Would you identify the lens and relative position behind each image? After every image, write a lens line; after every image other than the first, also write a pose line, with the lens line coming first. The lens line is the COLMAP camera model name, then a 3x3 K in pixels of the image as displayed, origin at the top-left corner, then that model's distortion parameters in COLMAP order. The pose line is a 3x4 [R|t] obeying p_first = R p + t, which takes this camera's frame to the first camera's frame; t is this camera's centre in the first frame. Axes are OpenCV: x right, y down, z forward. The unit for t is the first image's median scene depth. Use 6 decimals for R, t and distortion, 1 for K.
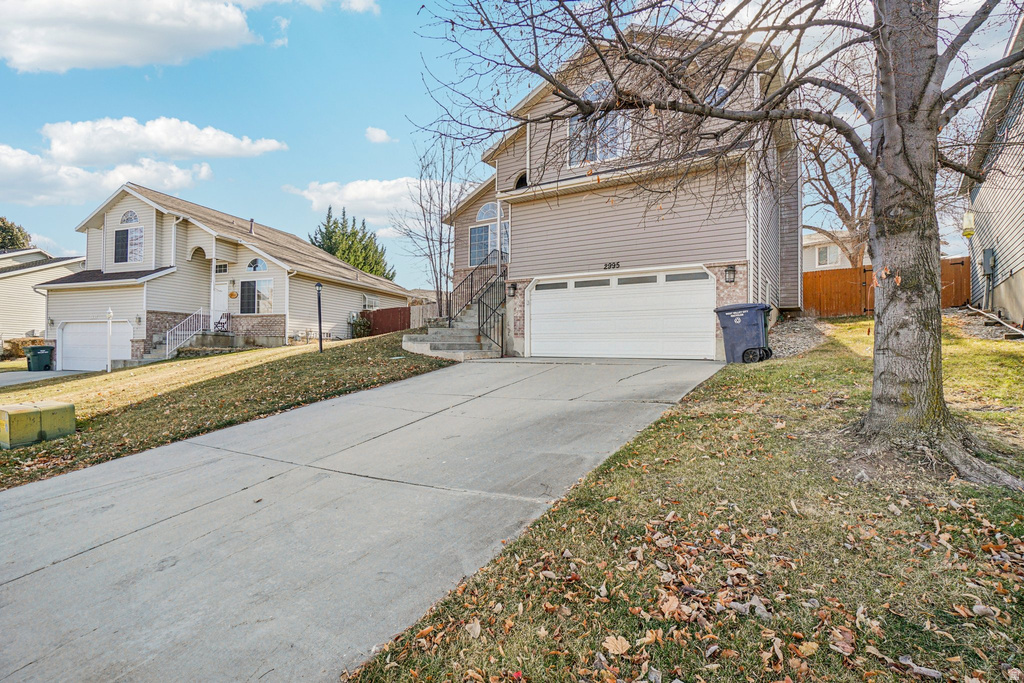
lens RADIAL K [[499.5, 0, 512.0], [0, 499.5, 341.5], [0, 0, 1]] dist [-0.001189, -0.000124]
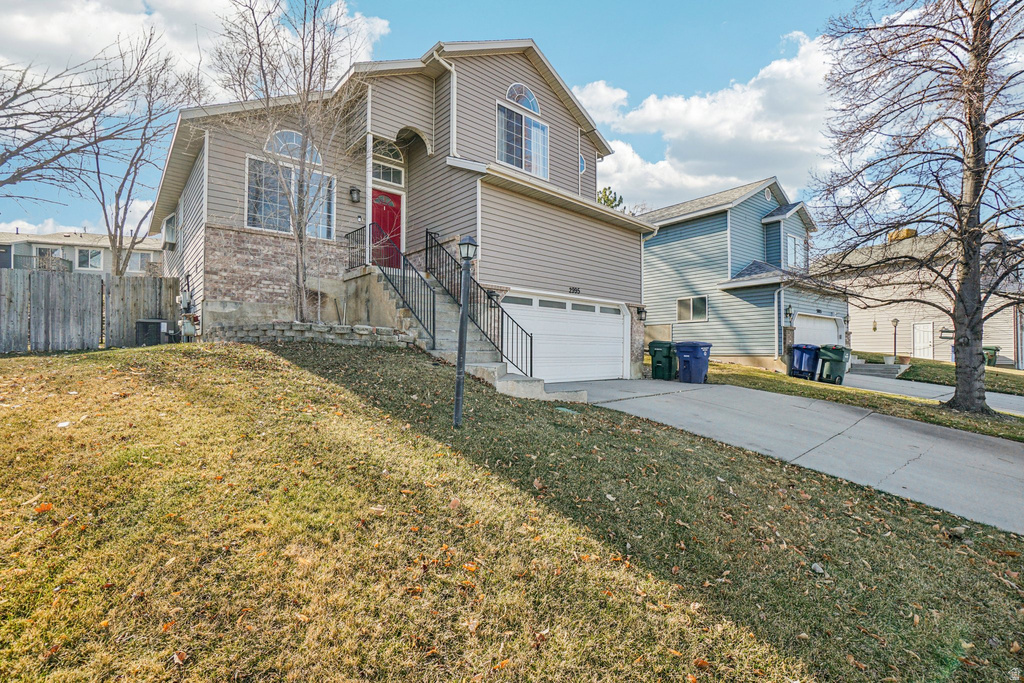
lens RADIAL K [[452.3, 0, 505.8], [0, 452.3, 338.1], [0, 0, 1]] dist [-0.059209, 0.023792]
pose [[0.288244, 0.021779, 0.957309, -0.716035], [-0.020778, 0.999648, -0.016486, -0.038631], [-0.957331, -0.015139, 0.288595, 0.882907]]
